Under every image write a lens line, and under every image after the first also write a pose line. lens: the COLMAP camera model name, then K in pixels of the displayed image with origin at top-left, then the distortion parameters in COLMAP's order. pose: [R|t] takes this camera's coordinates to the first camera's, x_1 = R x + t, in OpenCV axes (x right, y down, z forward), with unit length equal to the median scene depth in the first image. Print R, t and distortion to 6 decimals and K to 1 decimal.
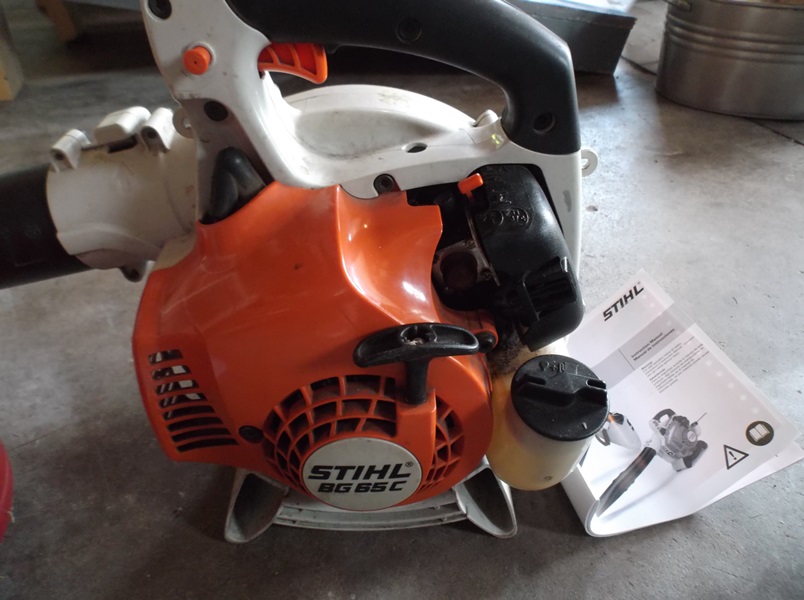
lens RADIAL K [[614.5, 0, 402.0], [0, 614.5, 300.0], [0, 0, 1]] dist [-0.008526, -0.007093]
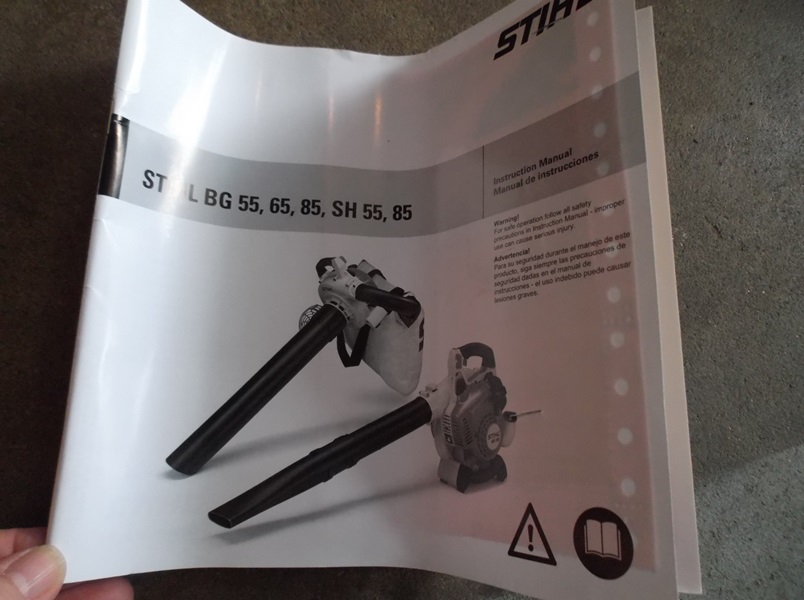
lens RADIAL K [[614.5, 0, 402.0], [0, 614.5, 300.0], [0, 0, 1]] dist [-0.008526, -0.007093]
pose [[0.955381, 0.248987, -0.158912, 0.445655], [-0.090177, 0.758177, 0.645783, -0.116191], [0.281275, -0.602639, 0.746800, 0.704528]]
